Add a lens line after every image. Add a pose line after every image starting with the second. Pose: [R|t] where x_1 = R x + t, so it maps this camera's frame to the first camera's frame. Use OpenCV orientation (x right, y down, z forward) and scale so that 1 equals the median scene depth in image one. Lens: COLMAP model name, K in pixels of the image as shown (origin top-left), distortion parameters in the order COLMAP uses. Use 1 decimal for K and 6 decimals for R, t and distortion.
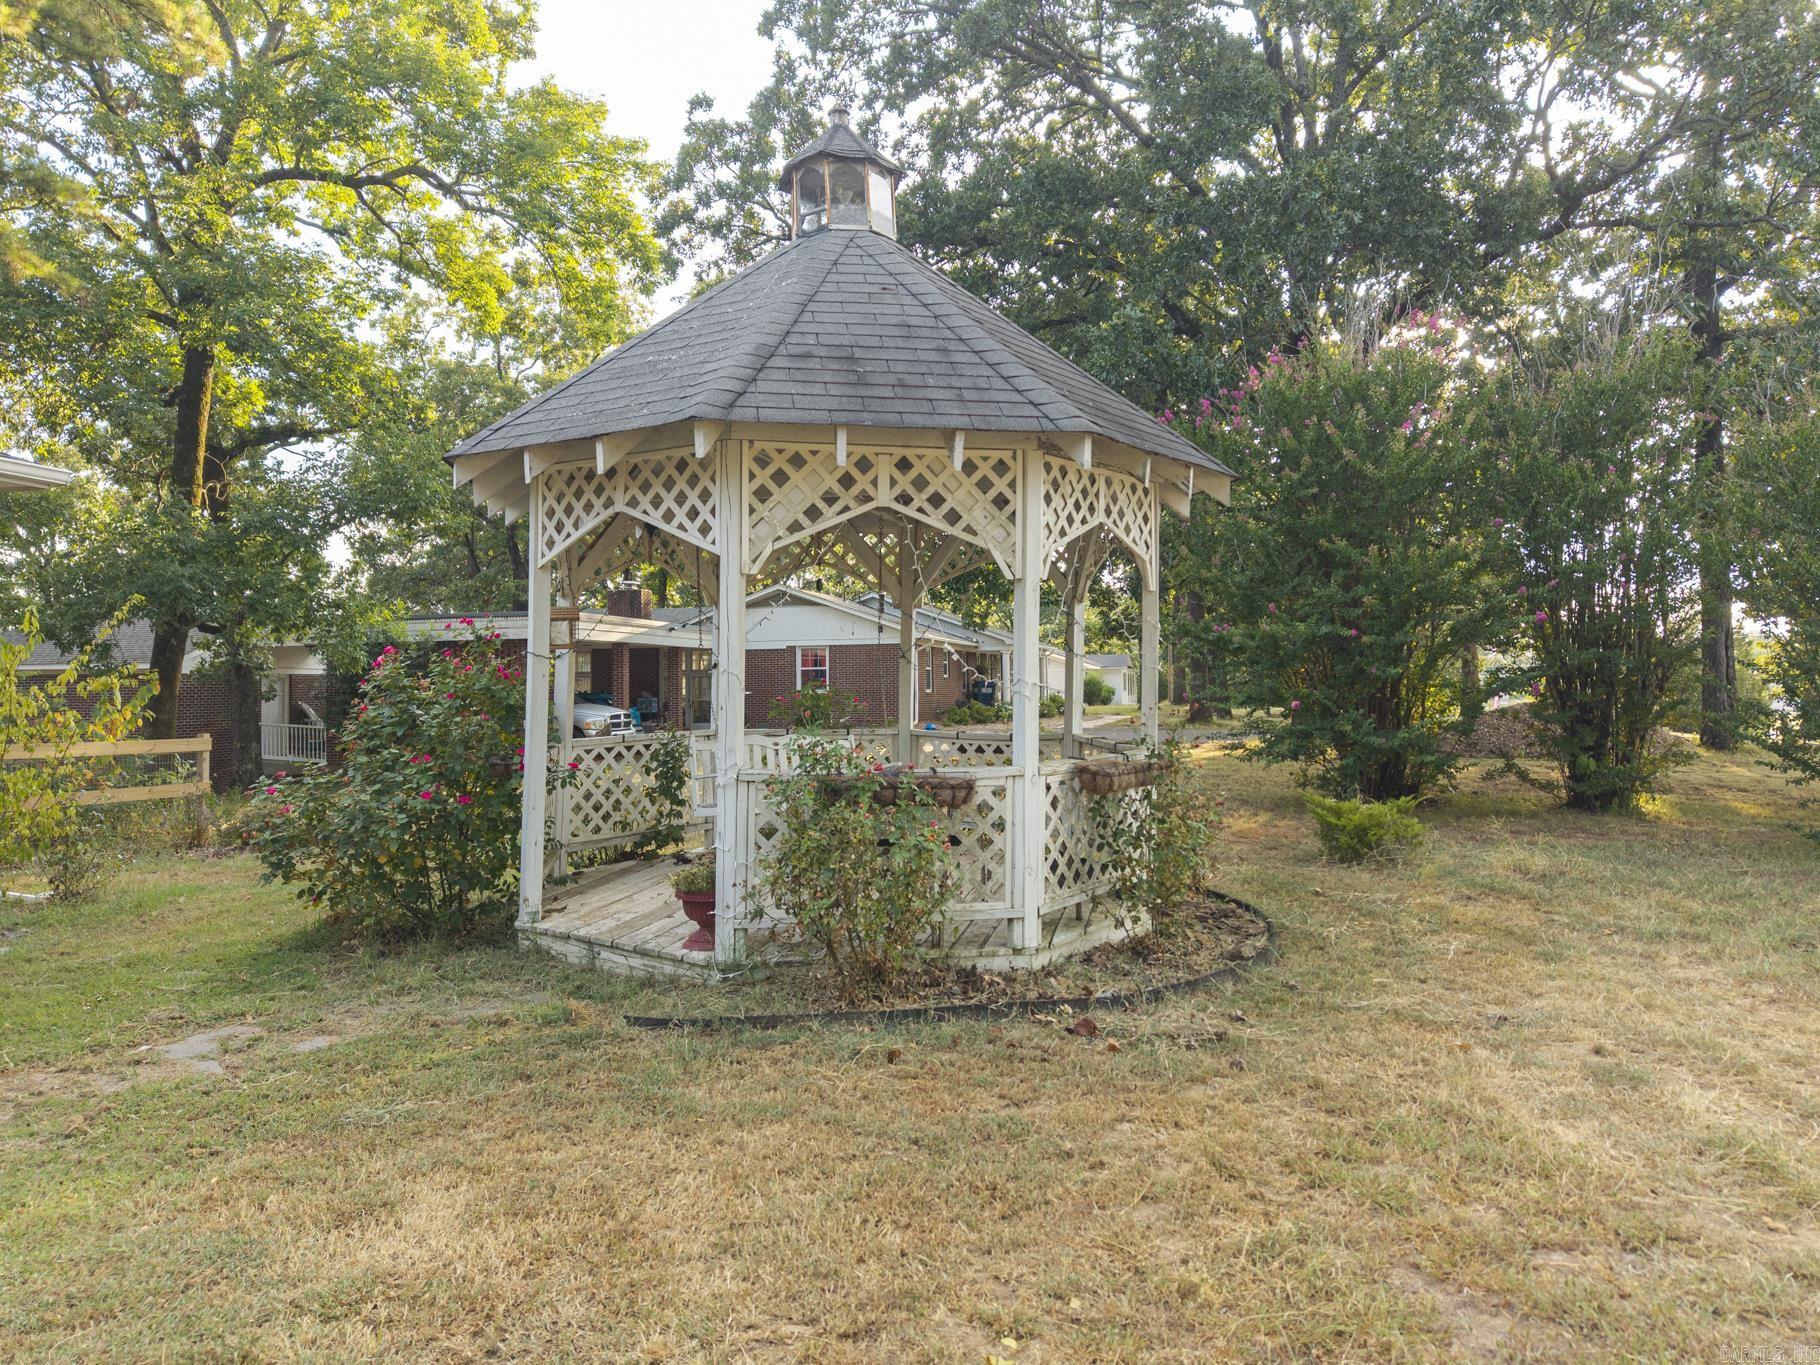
lens RADIAL K [[1244.6, 0, 910.0], [0, 1244.6, 682.5], [0, 0, 1]] dist [0.007913, 0.000105]
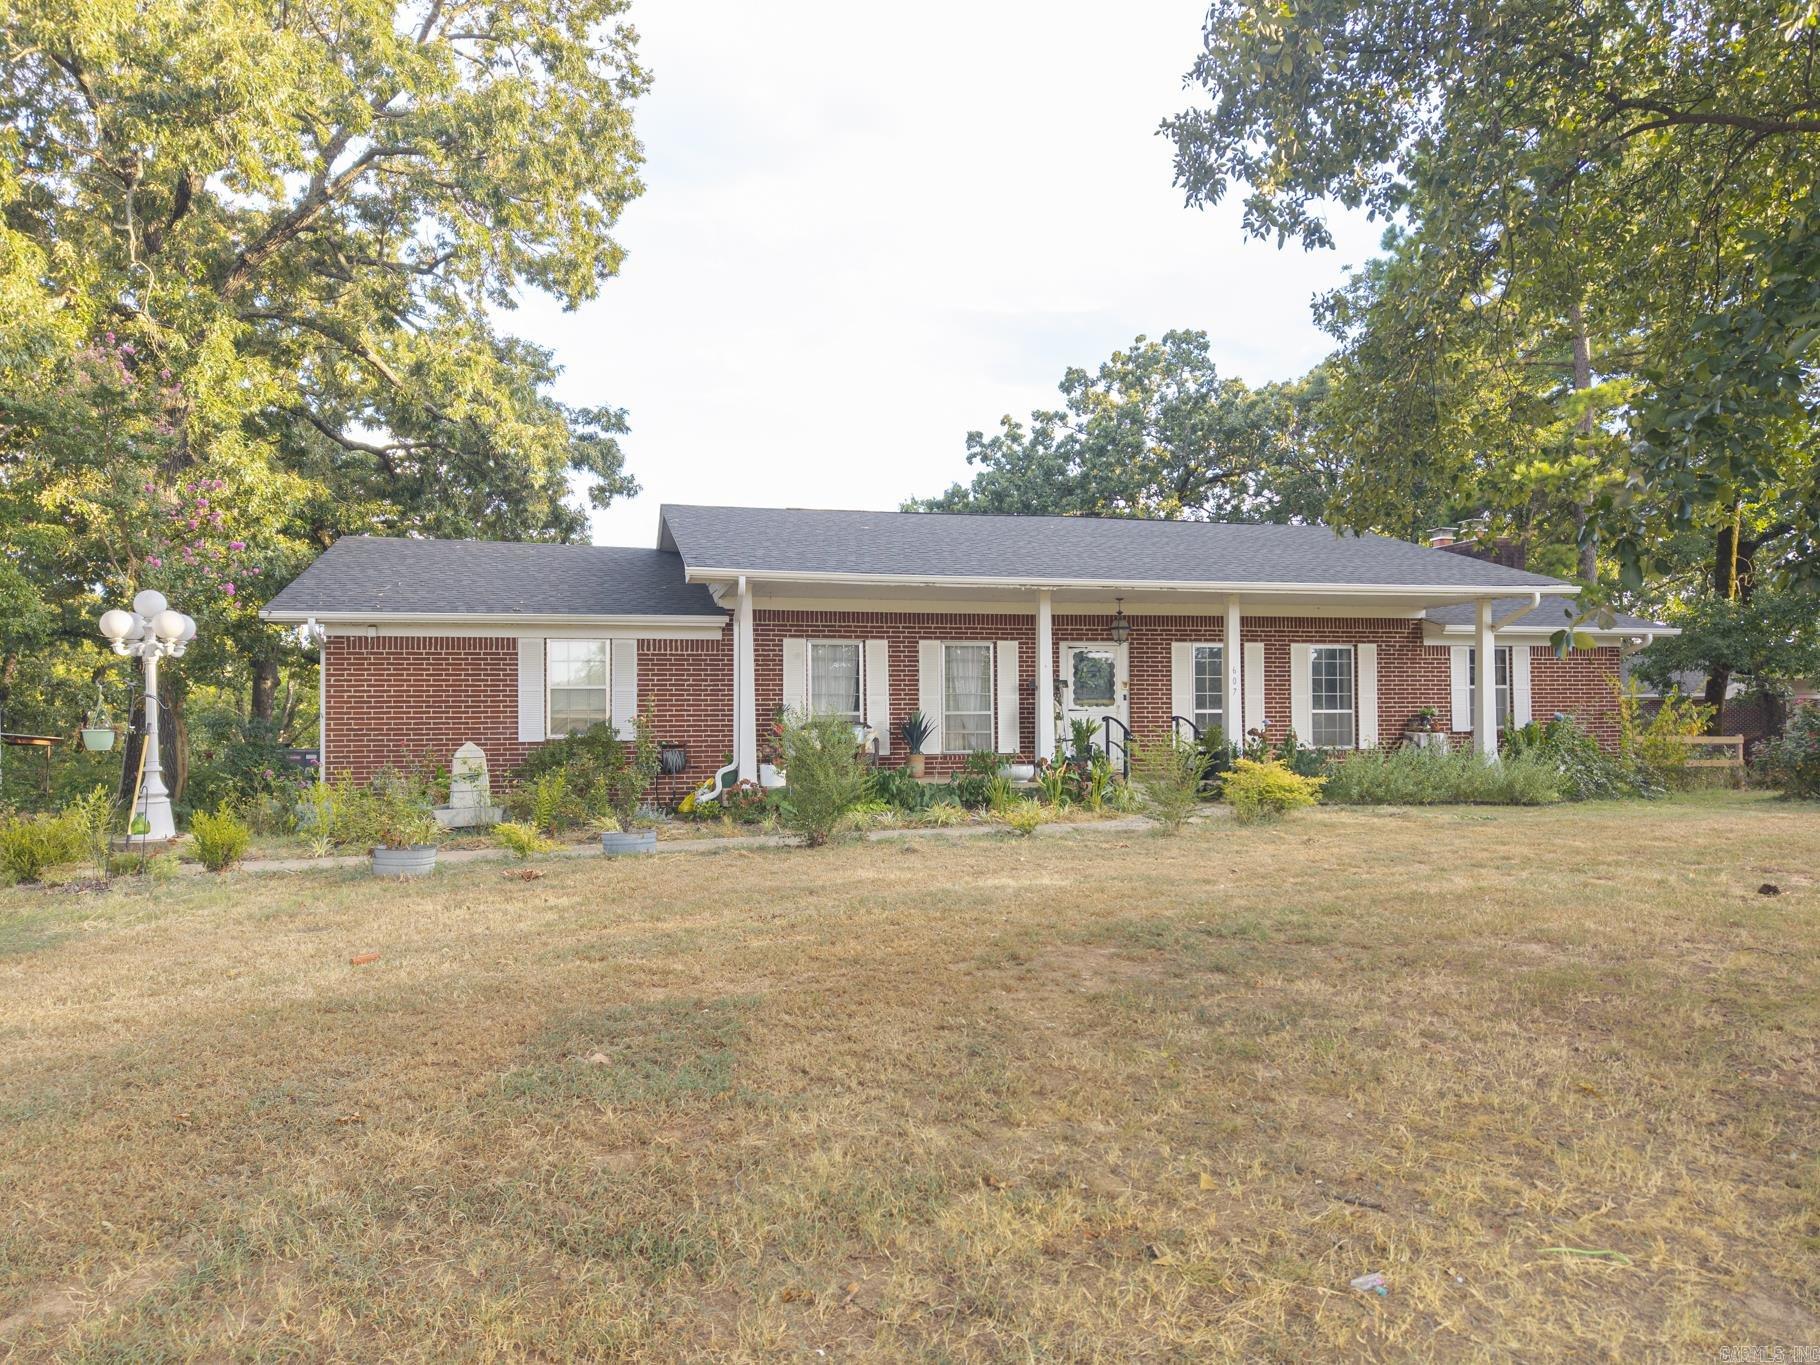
lens RADIAL K [[1185.4, 0, 903.9], [0, 1185.4, 688.2], [0, 0, 1]] dist [0.076390, -0.117059]
pose [[0.430760, -0.013704, -0.902363, 0.531217], [0.001804, 0.999896, -0.014324, -0.006197], [0.902465, 0.004542, 0.430740, -0.929747]]
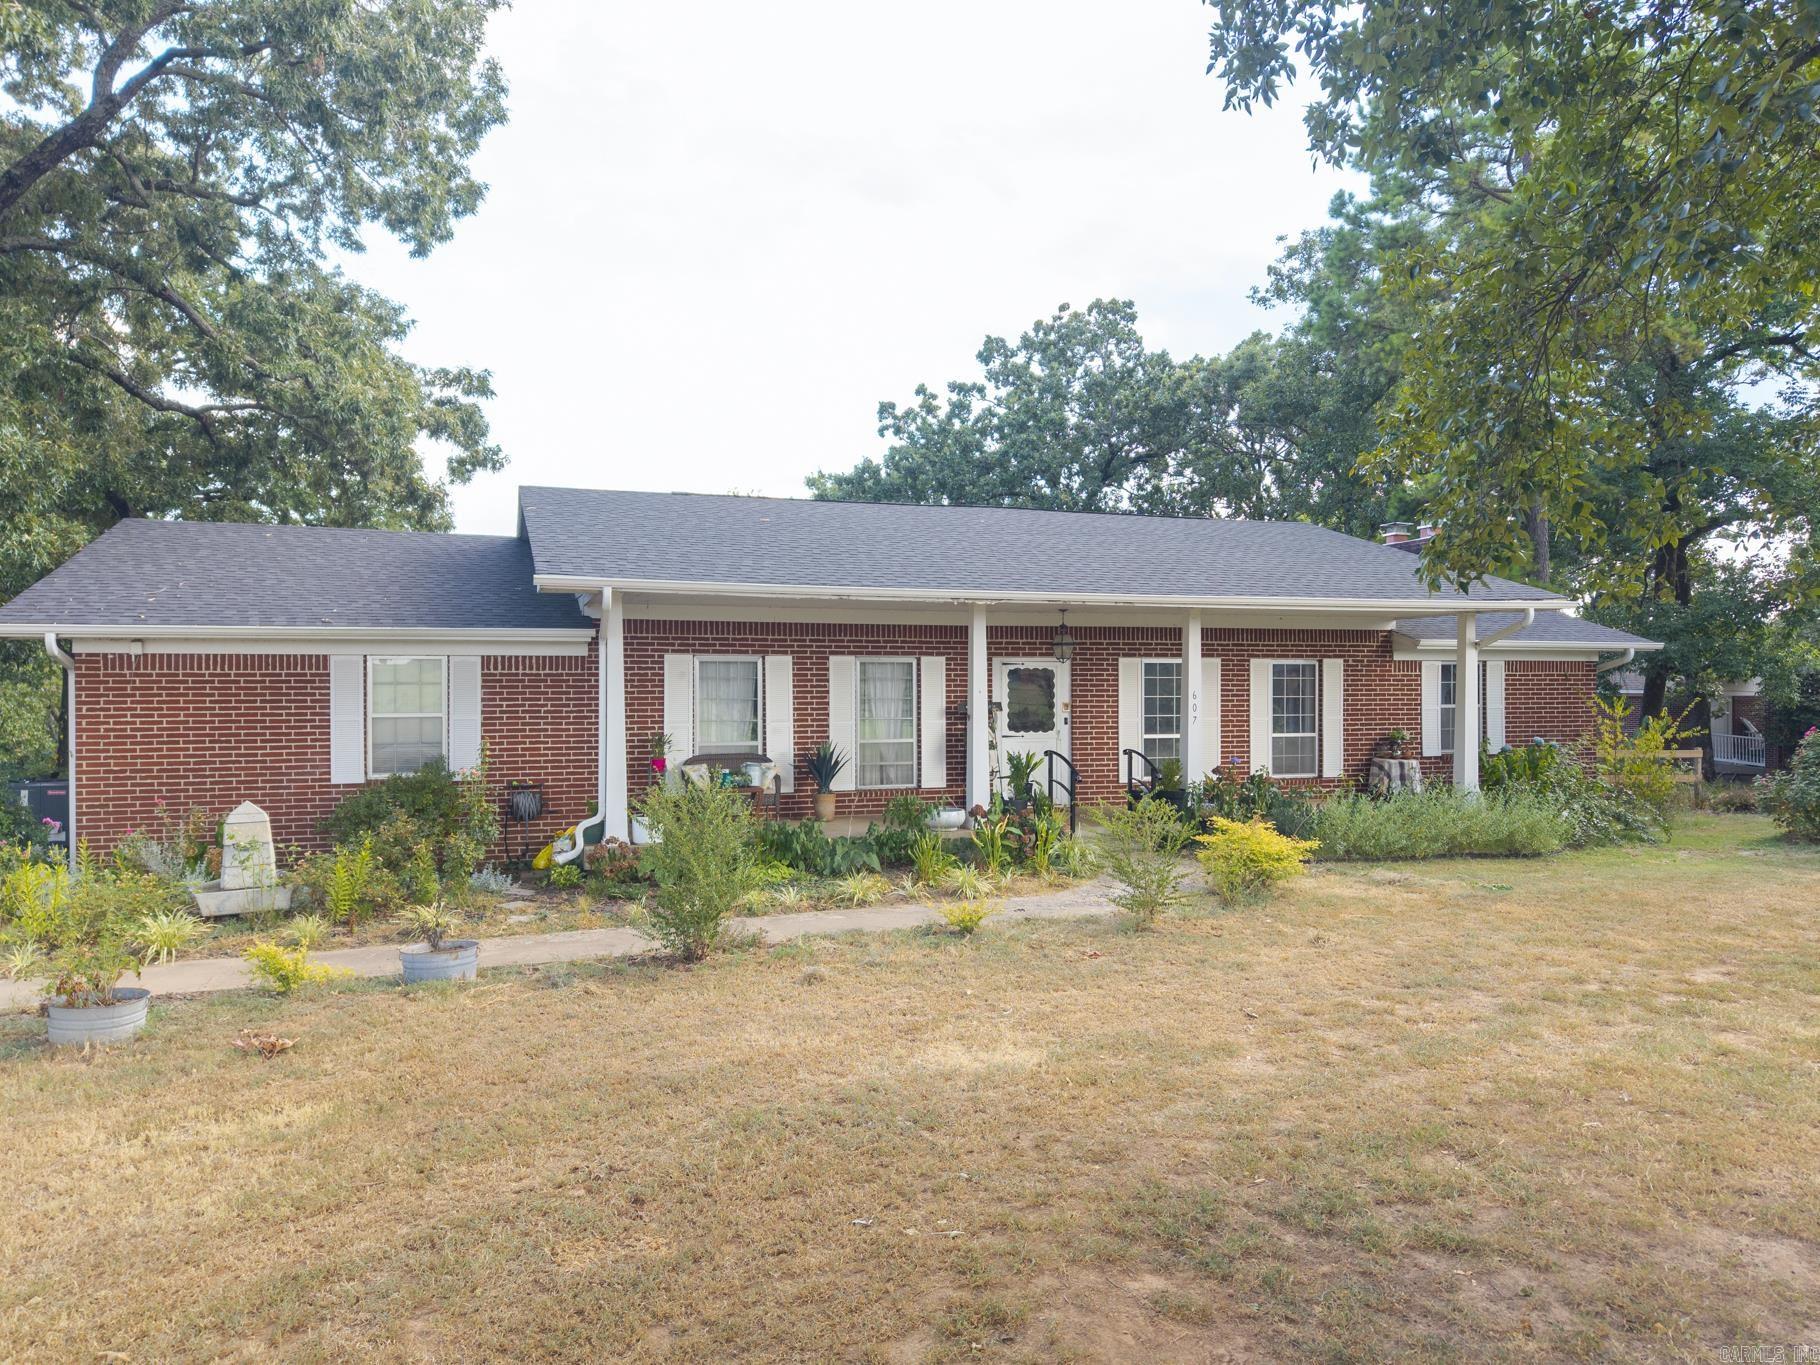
lens RADIAL K [[1202.3, 0, 902.8], [0, 1202.3, 684.4], [0, 0, 1]] dist [0.041815, -0.047694]
pose [[0.499847, 0.007328, -0.866083, 0.364327], [-0.002971, 0.999973, 0.006746, -0.058393], [0.866108, -0.000799, 0.499856, -0.851740]]
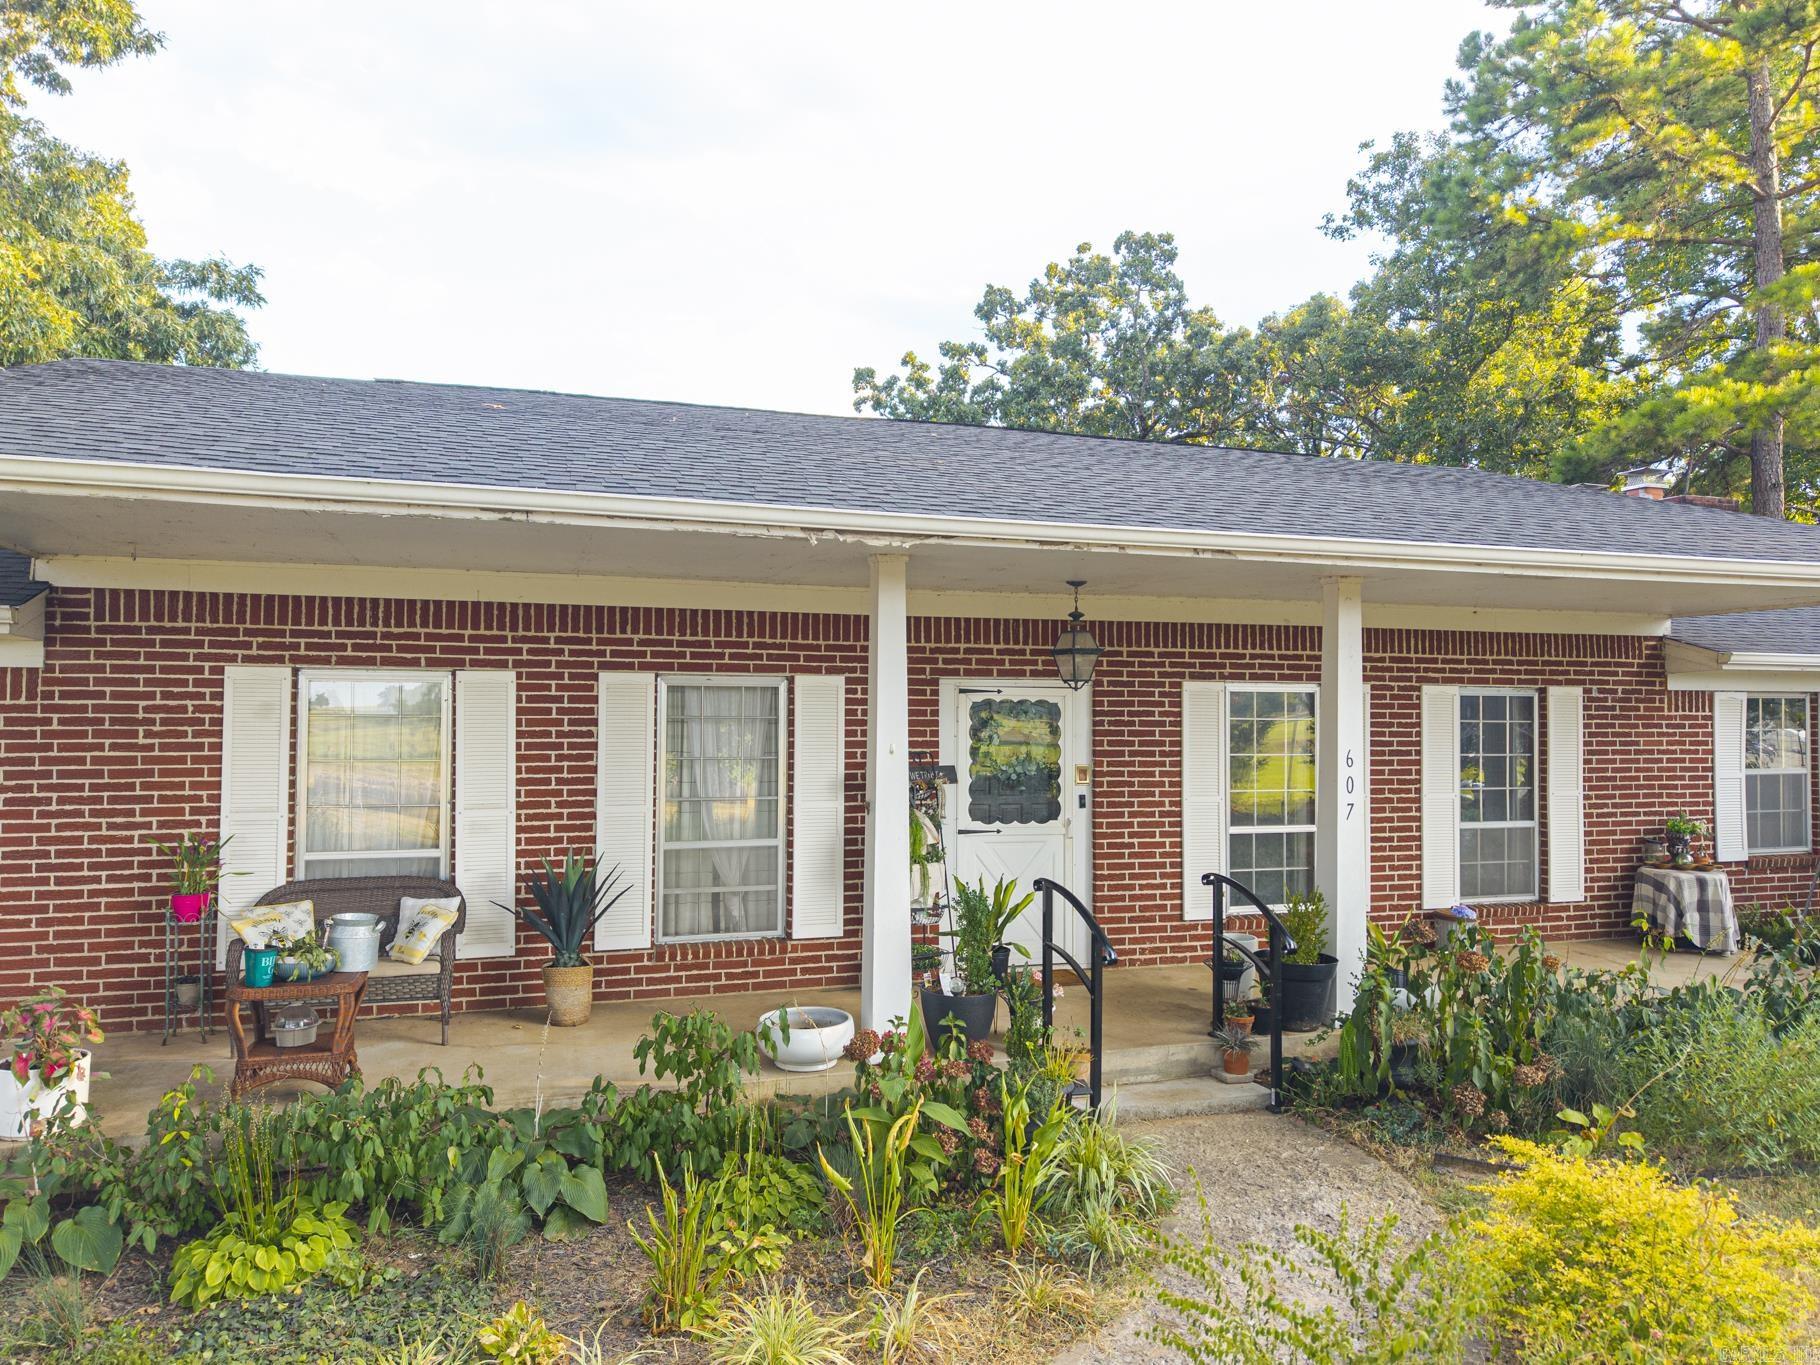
lens RADIAL K [[1244.6, 0, 910.0], [0, 1244.6, 682.5], [0, 0, 1]] dist [0.007913, 0.000105]
pose [[0.493910, -0.013373, -0.869410, -0.068801], [-0.009046, 0.999749, -0.020517, -0.062101], [0.869466, 0.017998, 0.493664, -0.513701]]
